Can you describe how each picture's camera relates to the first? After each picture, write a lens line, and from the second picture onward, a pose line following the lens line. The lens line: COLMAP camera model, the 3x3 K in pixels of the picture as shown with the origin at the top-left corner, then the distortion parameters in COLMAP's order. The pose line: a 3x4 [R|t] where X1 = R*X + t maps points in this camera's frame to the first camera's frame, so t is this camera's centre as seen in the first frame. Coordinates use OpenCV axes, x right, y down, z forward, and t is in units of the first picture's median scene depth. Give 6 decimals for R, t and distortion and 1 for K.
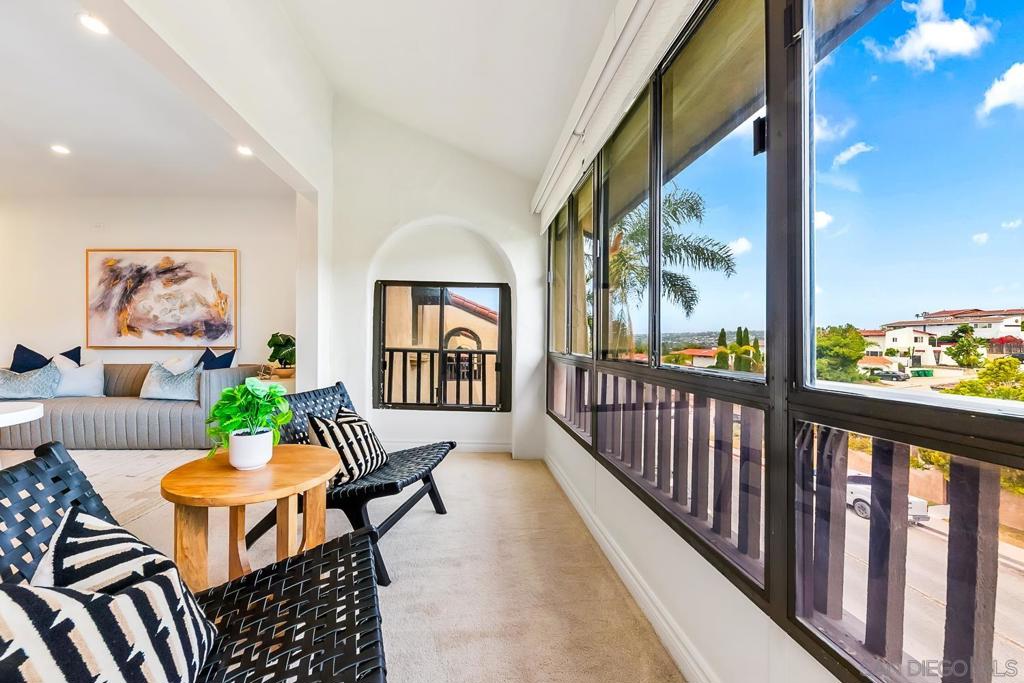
lens RADIAL K [[356.2, 0, 511.0], [0, 356.2, 340.1], [0, 0, 1]] dist [-0.013157, -0.000348]
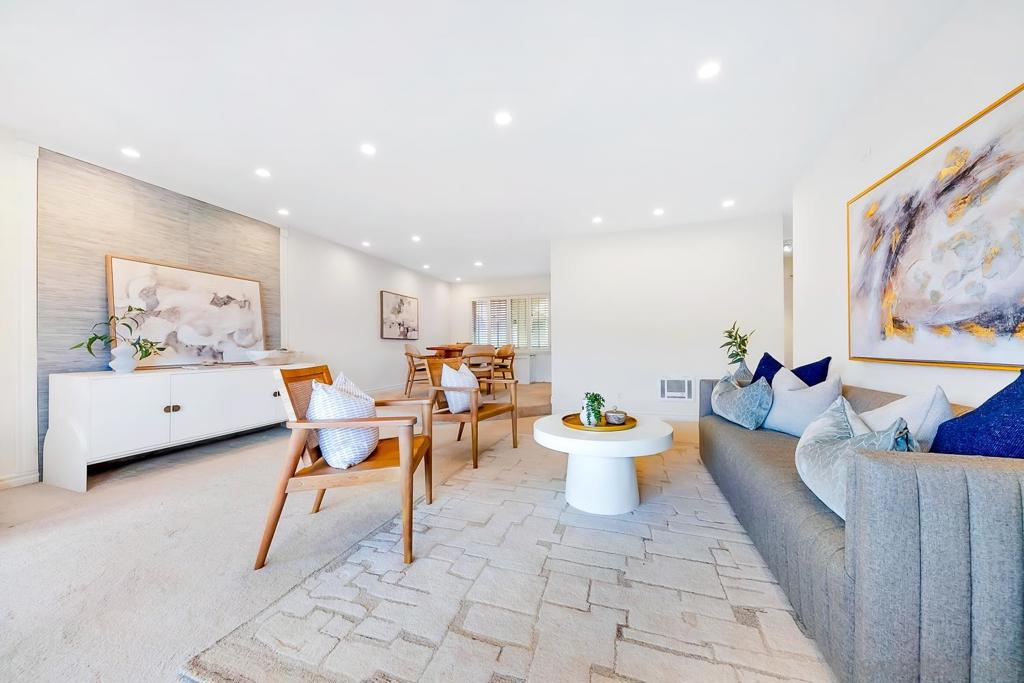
lens RADIAL K [[356.2, 0, 486.3], [0, 356.2, 346.8], [0, 0, 1]] dist [-0.013157, -0.000348]
pose [[-0.402981, -0.002200, -0.915206, -0.374918], [-0.007538, 0.999971, 0.000916, 0.004131], [0.915178, 0.007268, -0.402985, 0.655869]]
